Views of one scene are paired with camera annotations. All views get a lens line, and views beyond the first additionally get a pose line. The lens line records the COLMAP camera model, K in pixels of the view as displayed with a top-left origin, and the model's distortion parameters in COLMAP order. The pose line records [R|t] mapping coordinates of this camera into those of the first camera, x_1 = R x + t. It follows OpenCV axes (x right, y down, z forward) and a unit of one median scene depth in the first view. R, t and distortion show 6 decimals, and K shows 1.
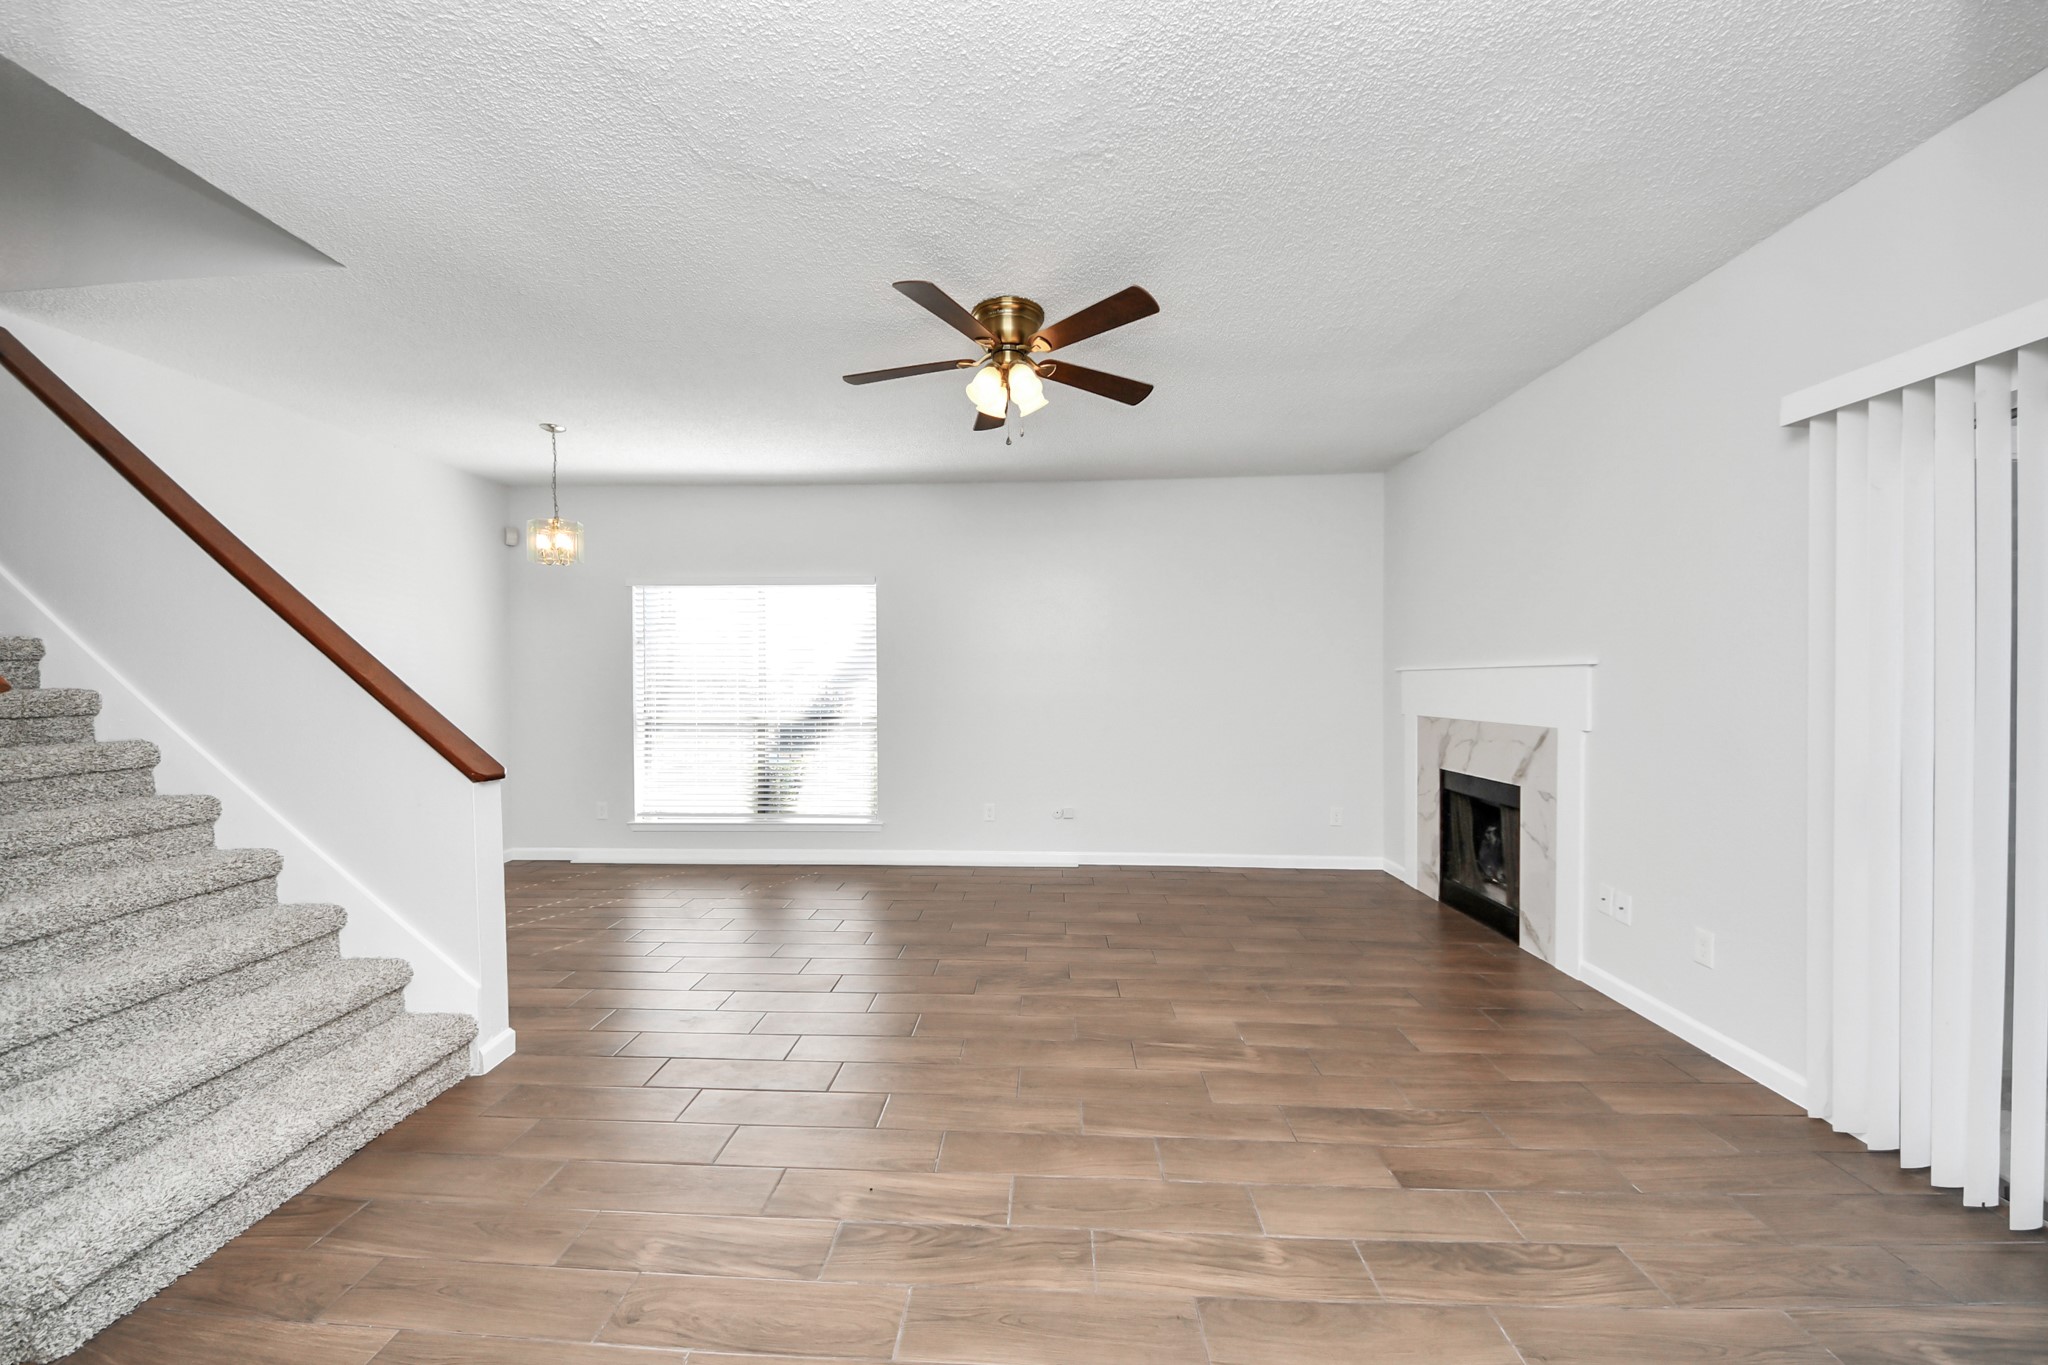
lens RADIAL K [[728.1, 0, 999.2], [0, 728.1, 688.6], [0, 0, 1]] dist [-0.000458, -0.000345]
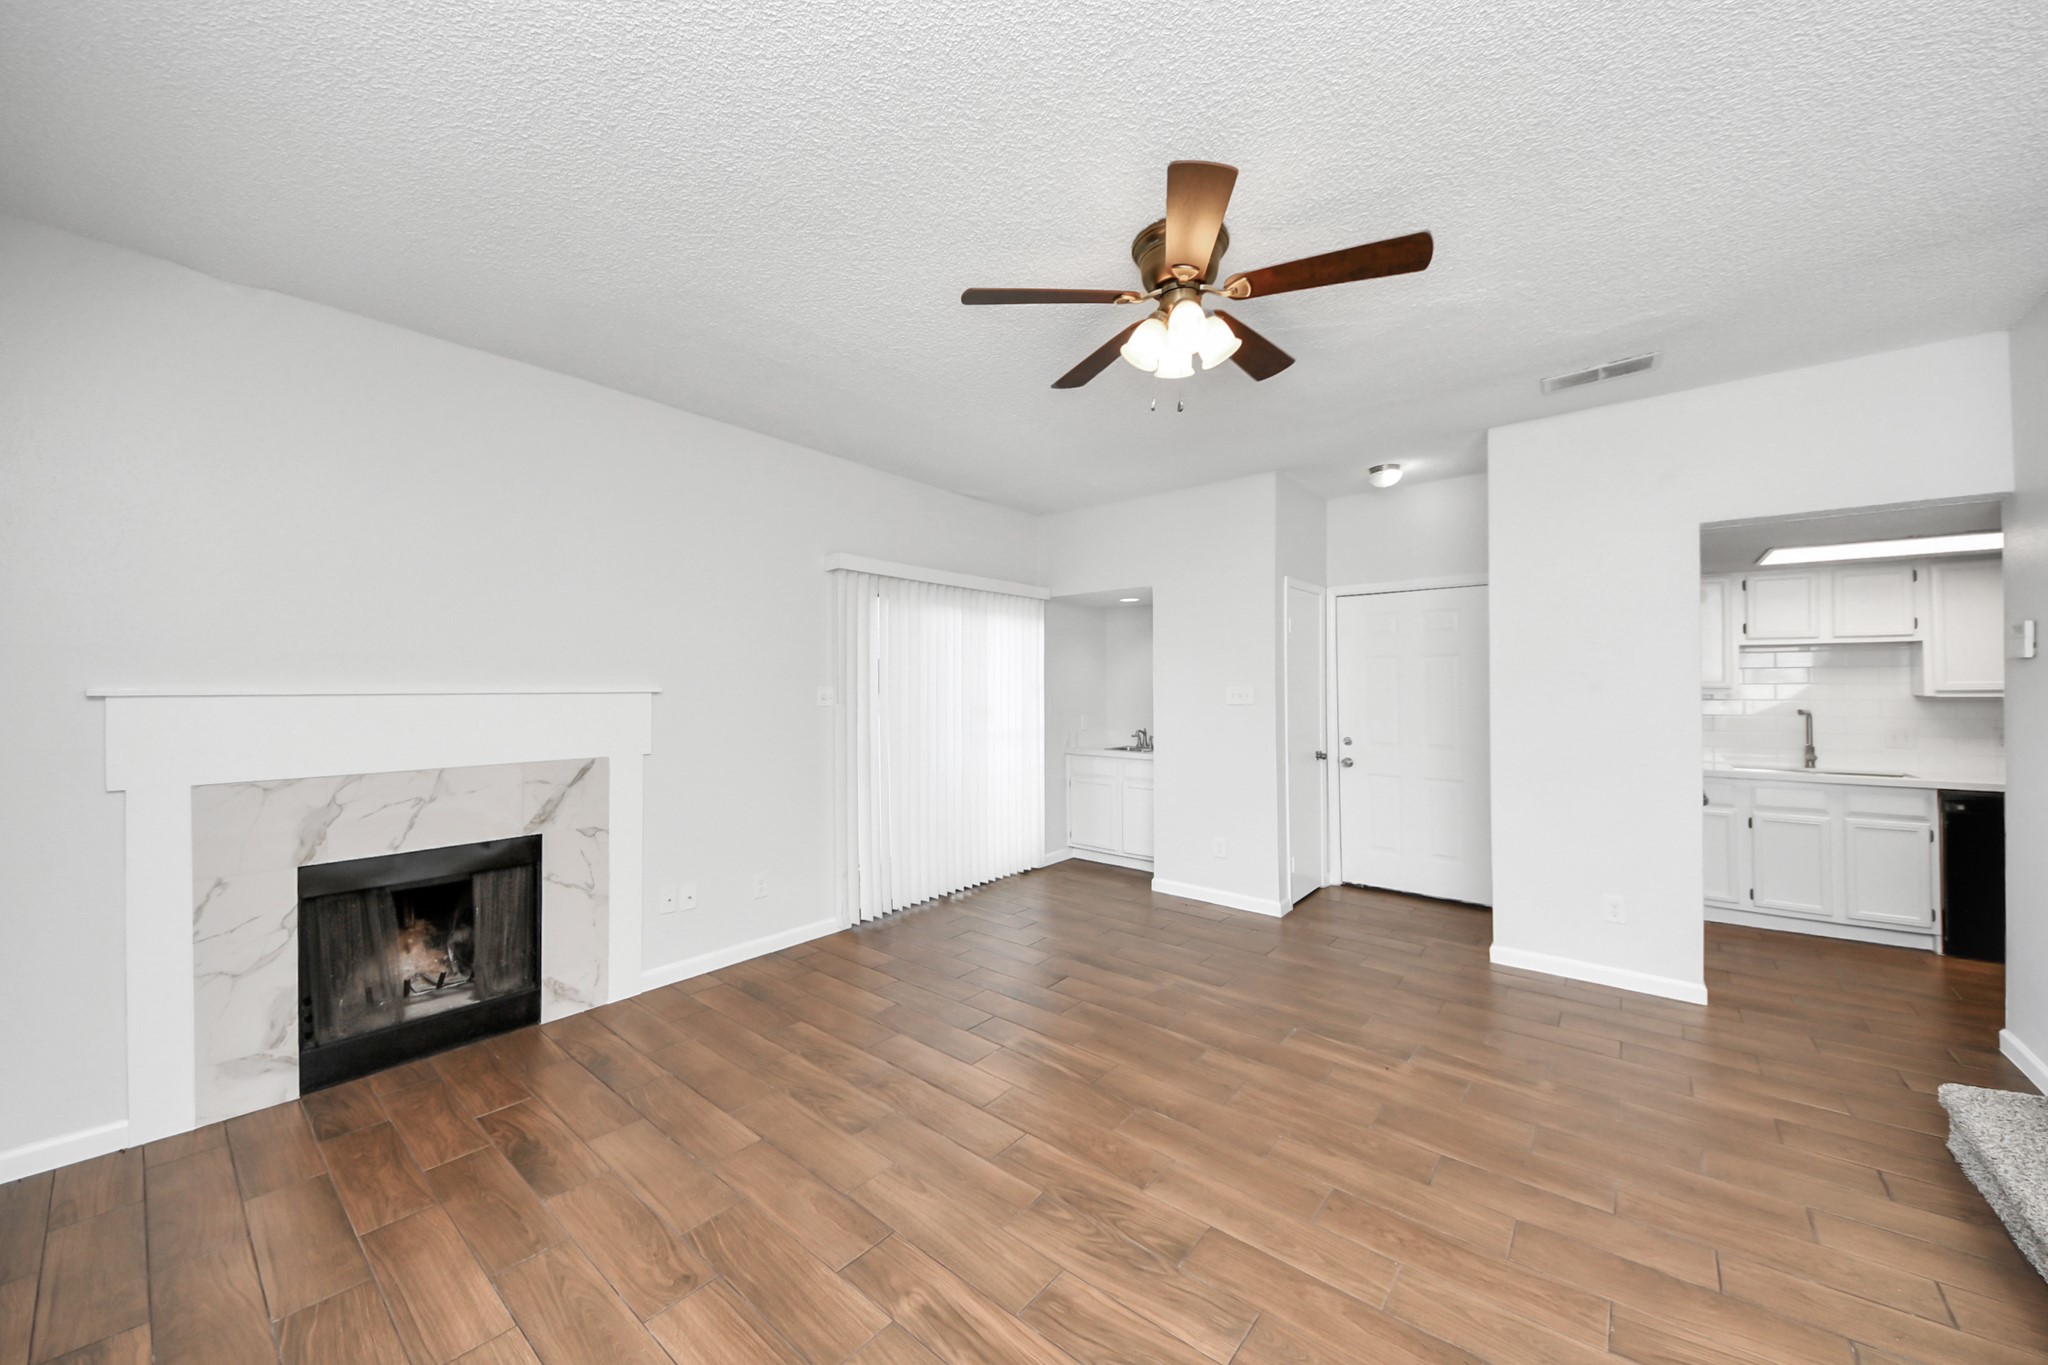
lens RADIAL K [[728.1, 0, 999.2], [0, 728.1, 688.6], [0, 0, 1]] dist [-0.000458, -0.000345]
pose [[-0.799007, 0.001547, 0.601320, -0.228904], [0.007642, 0.999942, 0.007582, -0.038491], [-0.601274, 0.010654, -0.798972, 1.381414]]
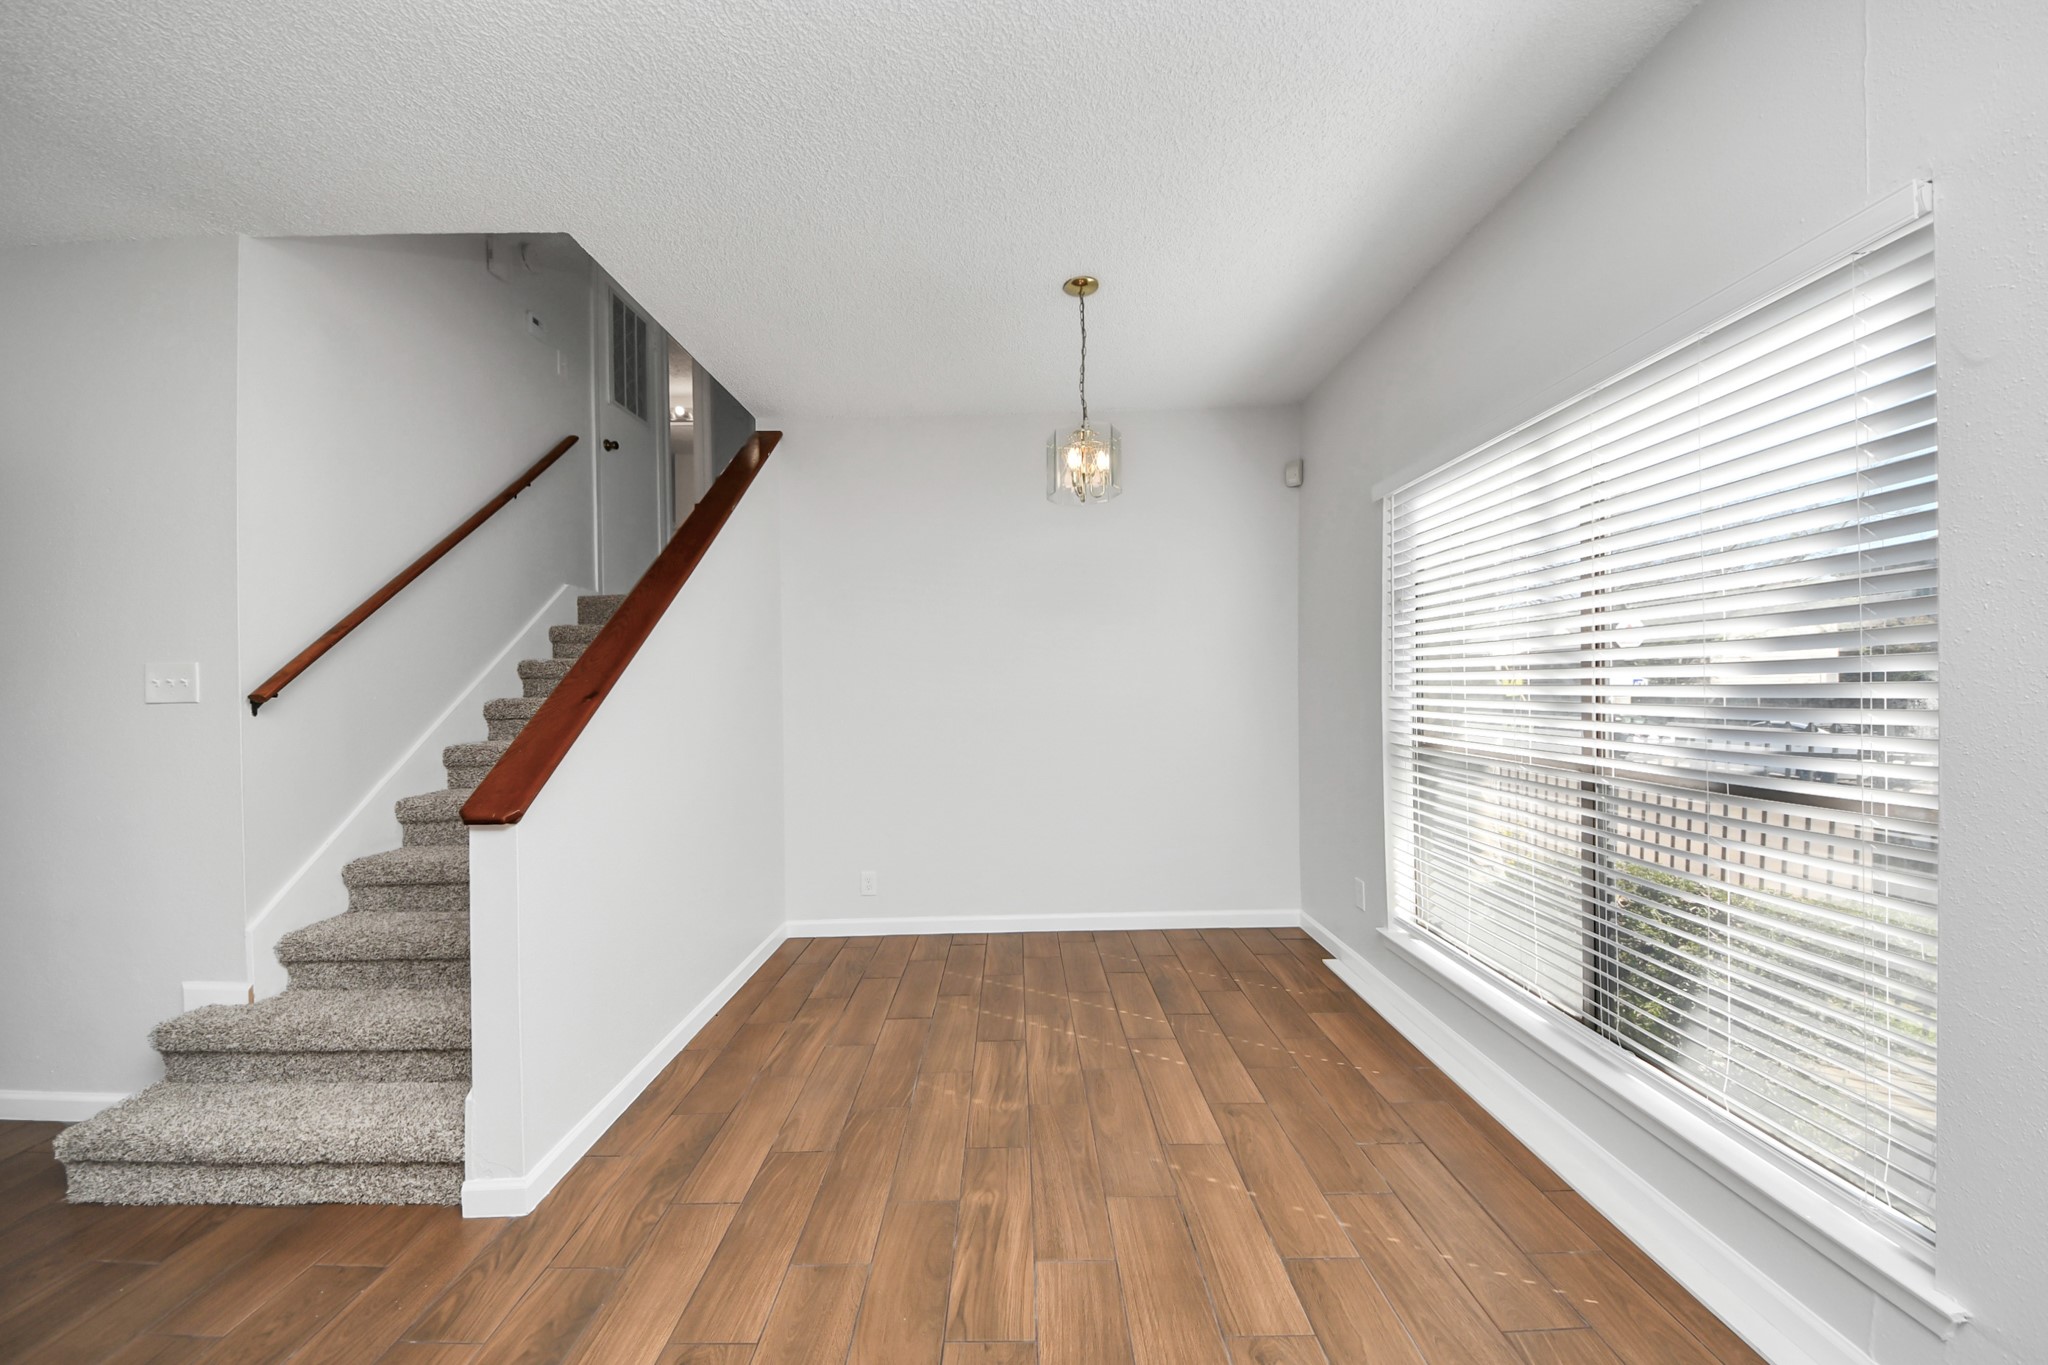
lens RADIAL K [[728.1, 0, 999.2], [0, 728.1, 688.6], [0, 0, 1]] dist [-0.000458, -0.000345]
pose [[0.035437, 0.005389, -0.999357, 0.040020], [0.003849, 0.999977, 0.005529, -0.003659], [0.999365, -0.004042, 0.035415, 1.057010]]
